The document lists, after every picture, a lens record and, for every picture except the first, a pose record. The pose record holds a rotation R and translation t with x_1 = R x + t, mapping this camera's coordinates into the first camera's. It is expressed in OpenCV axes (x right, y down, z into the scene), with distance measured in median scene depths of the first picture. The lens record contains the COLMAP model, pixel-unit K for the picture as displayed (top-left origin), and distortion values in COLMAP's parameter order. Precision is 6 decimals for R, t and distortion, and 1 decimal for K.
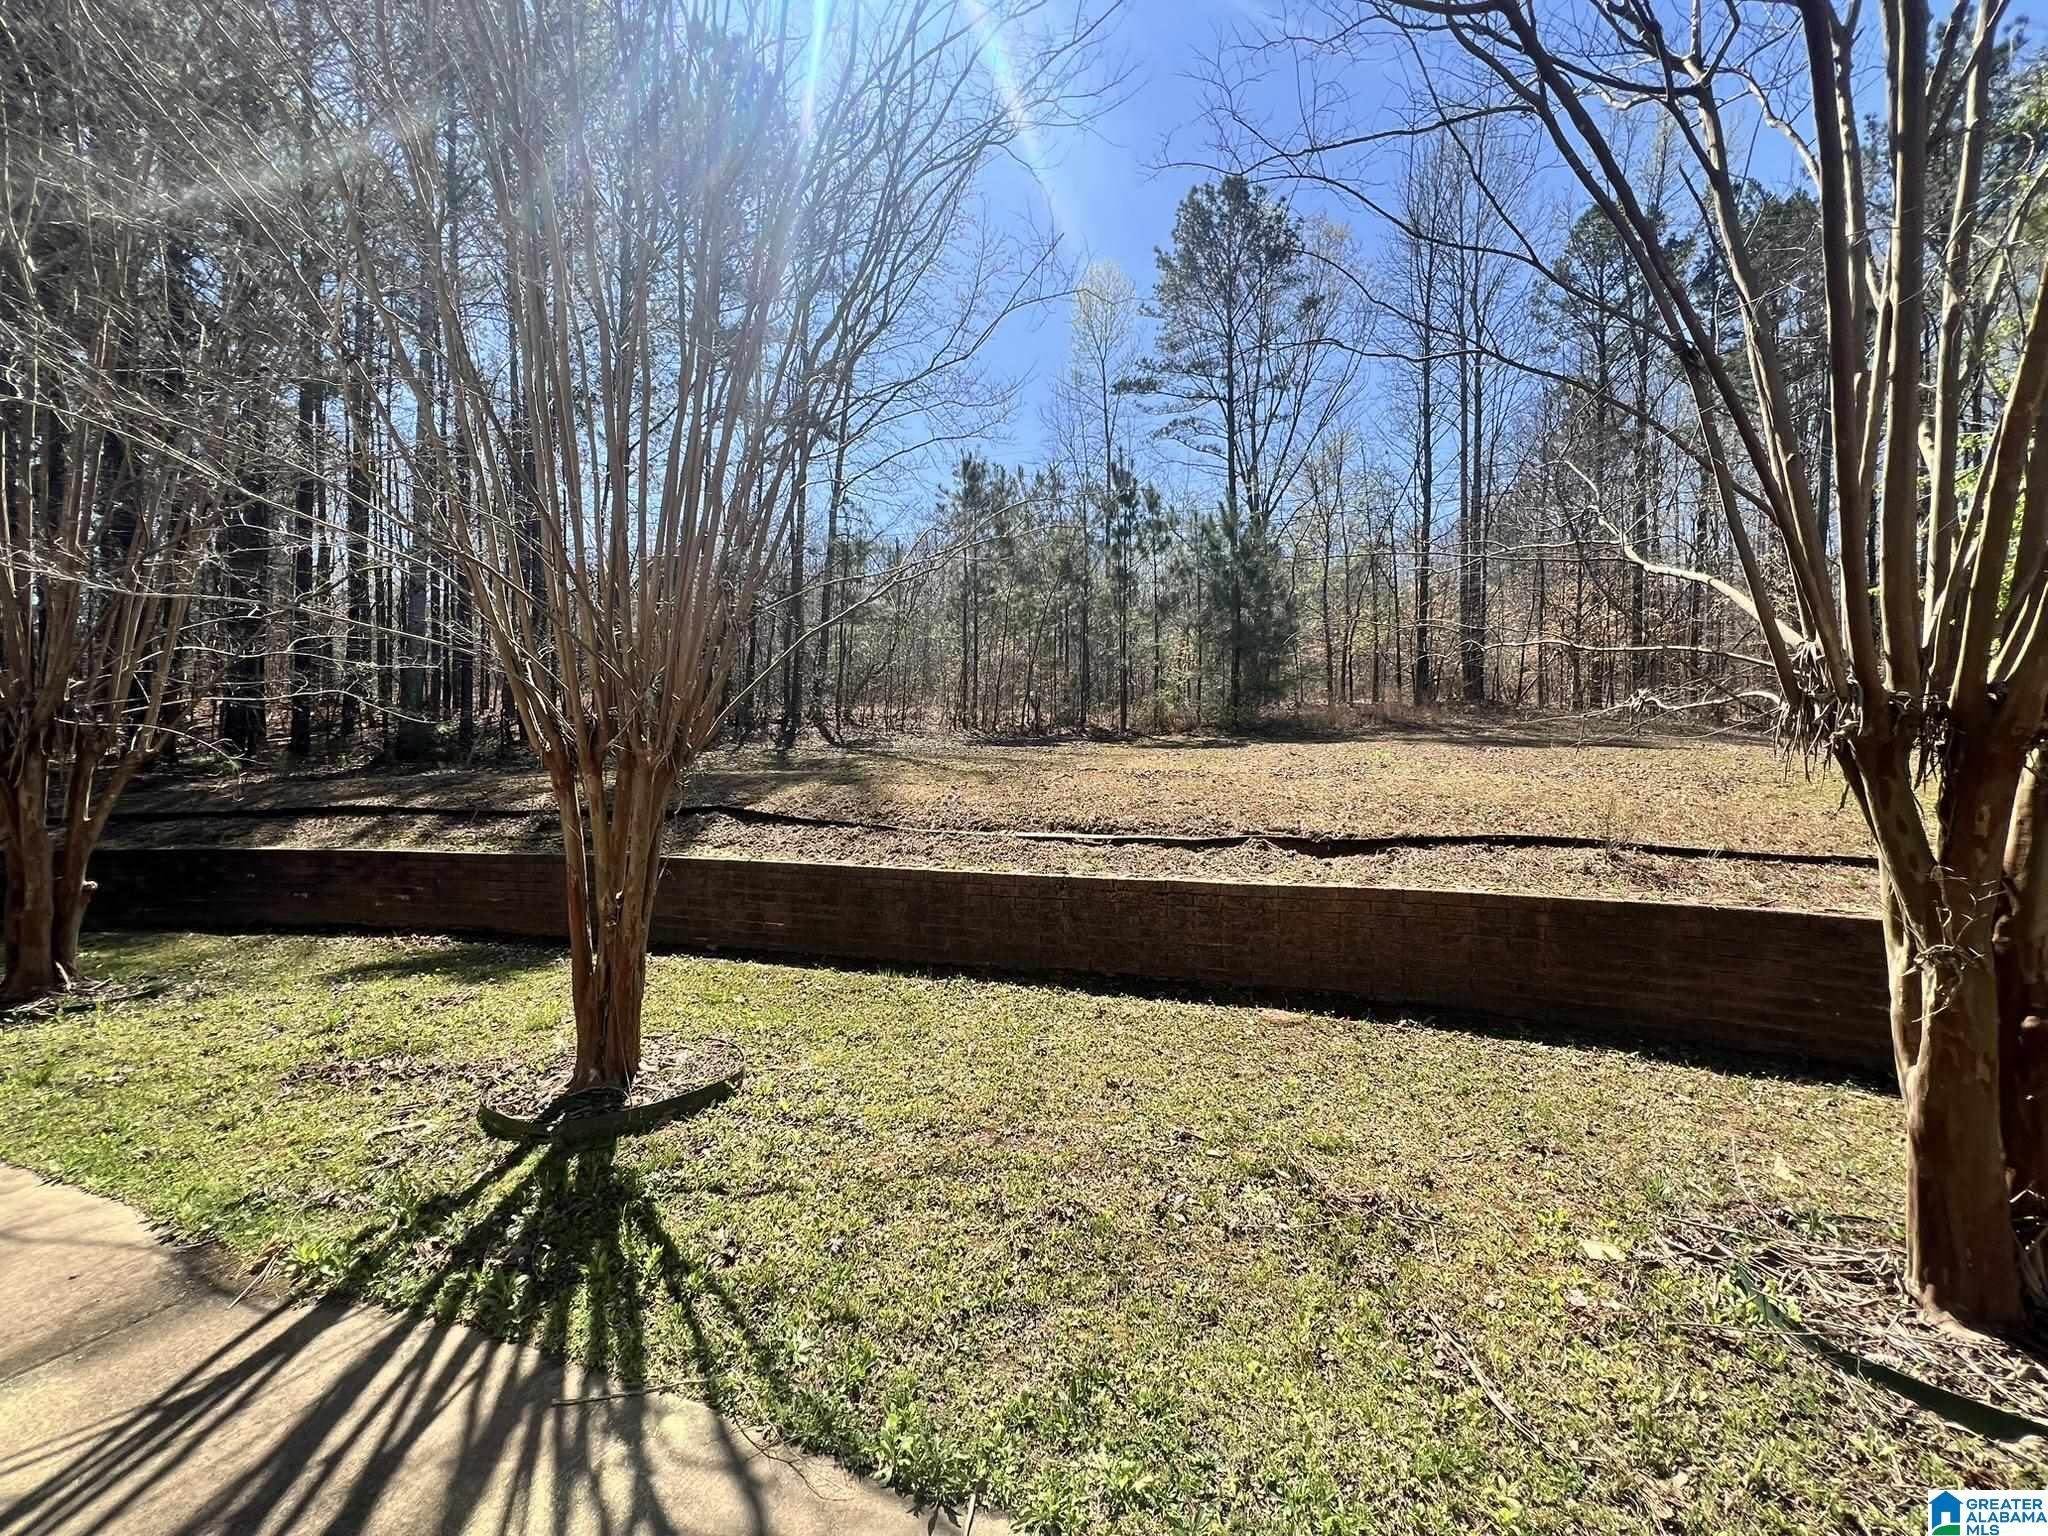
lens RADIAL K [[812.7, 0, 1024.0], [0, 812.7, 768.0], [0, 0, 1]] dist [0.000287, 0.000157]
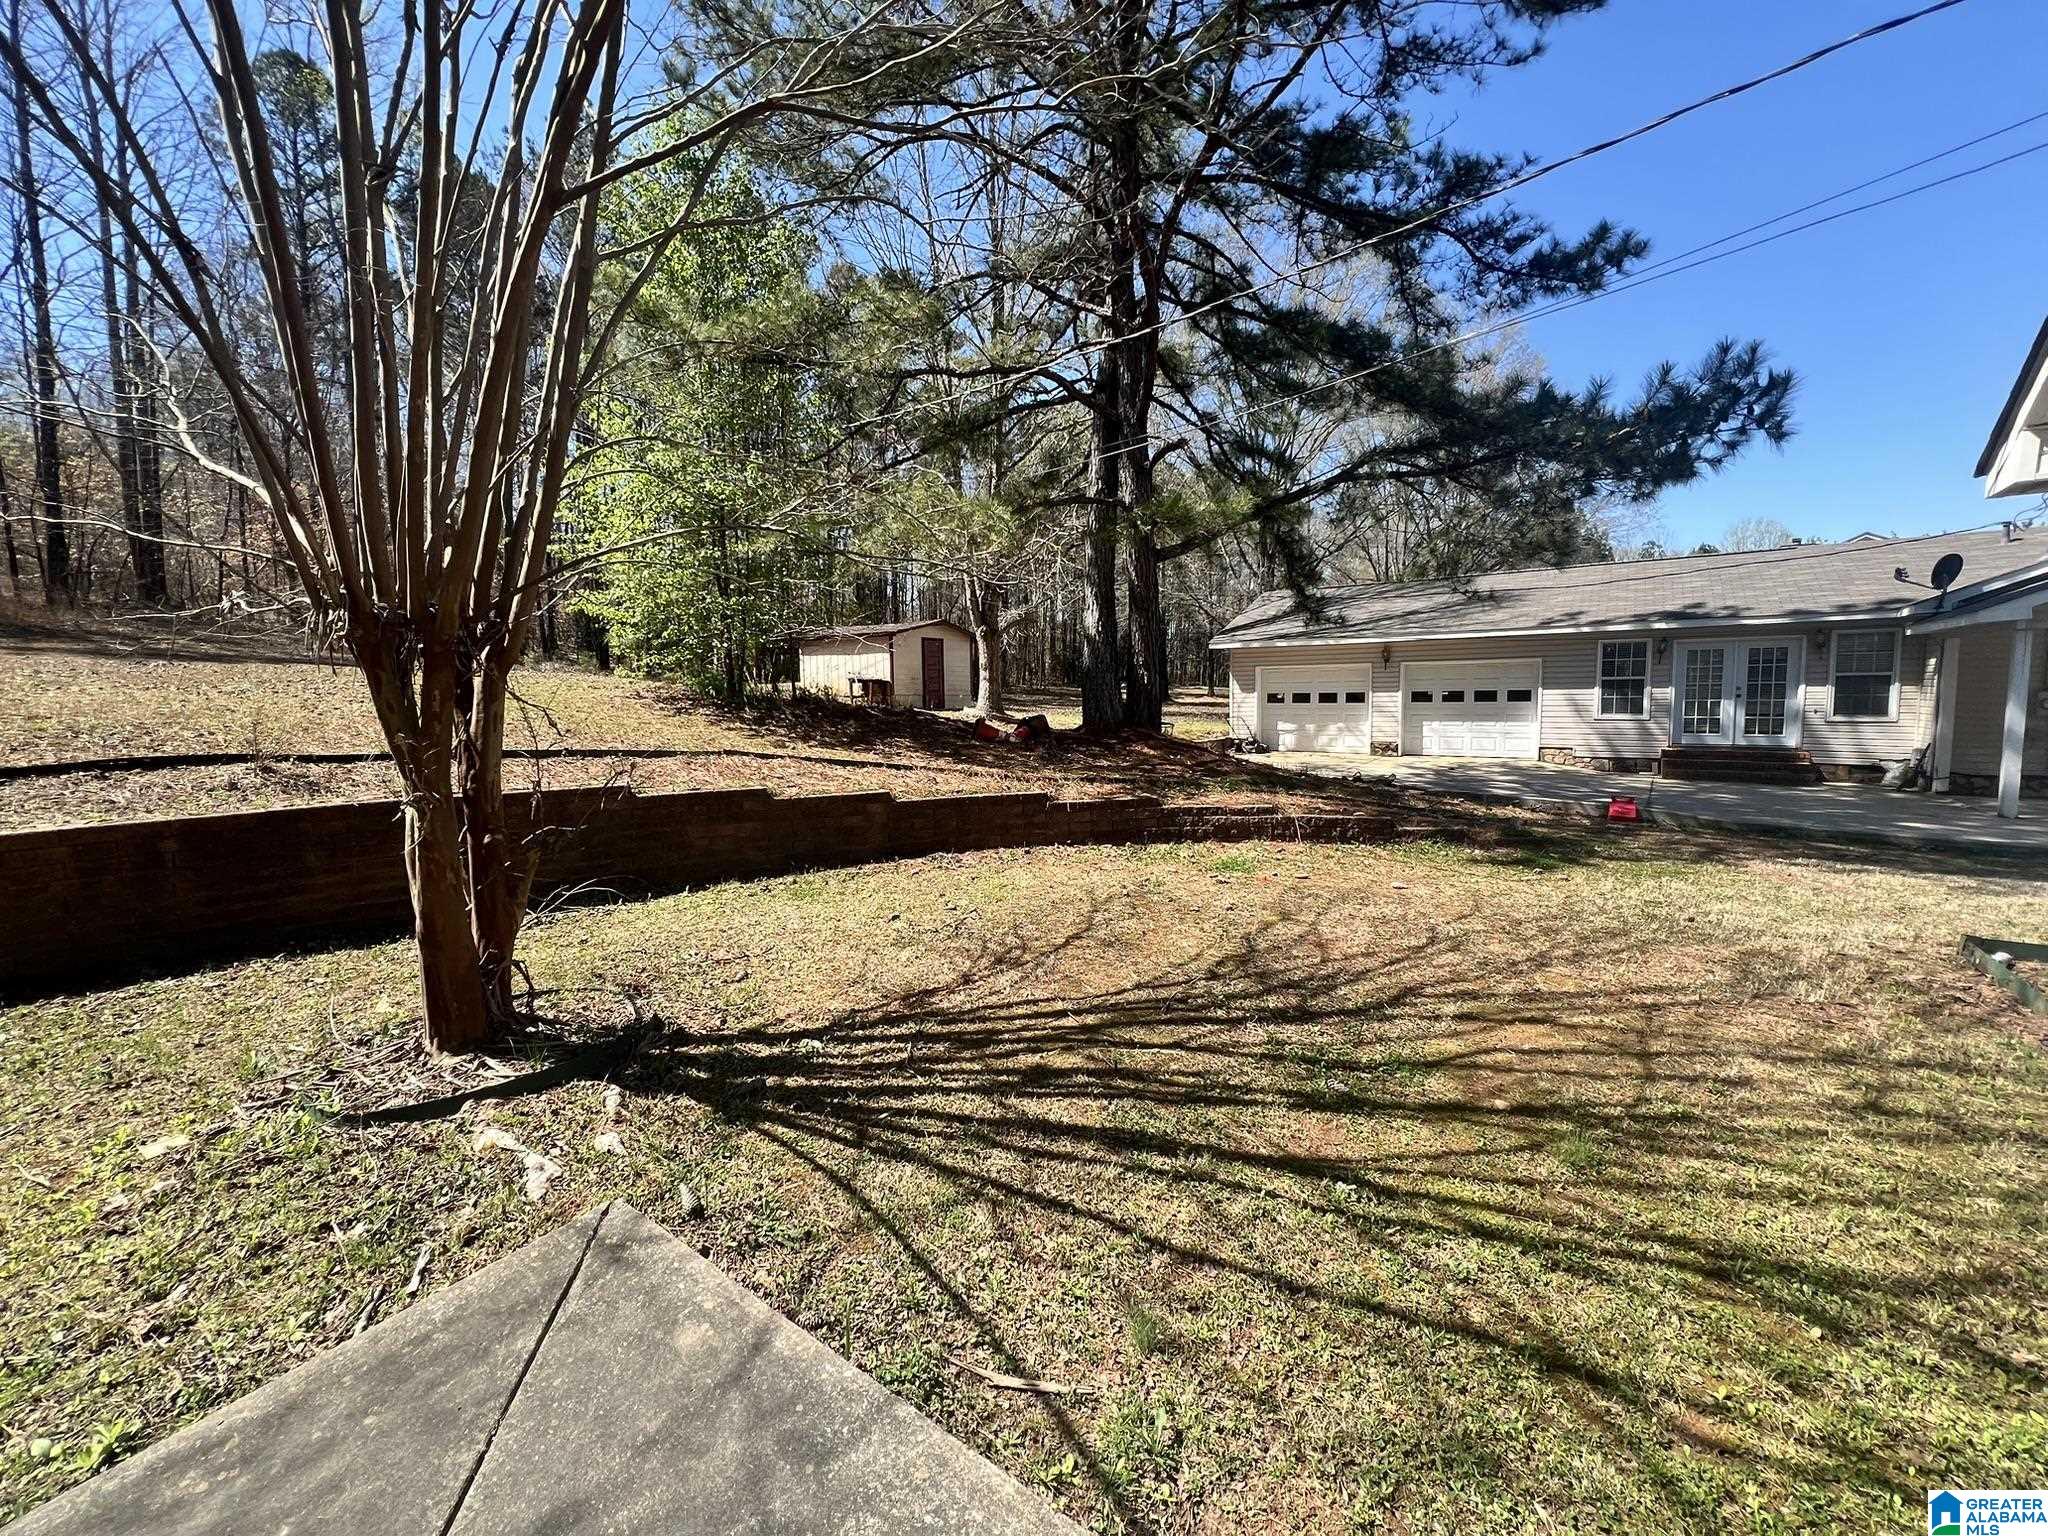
lens RADIAL K [[823.2, 0, 1020.4], [0, 823.2, 759.4], [0, 0, 1]] dist [0.000133, 0.000121]
pose [[0.280818, -0.082590, 0.956201, 0.043756], [0.007181, 0.996443, 0.083957, 0.024148], [-0.959734, -0.016711, 0.280412, -0.163701]]
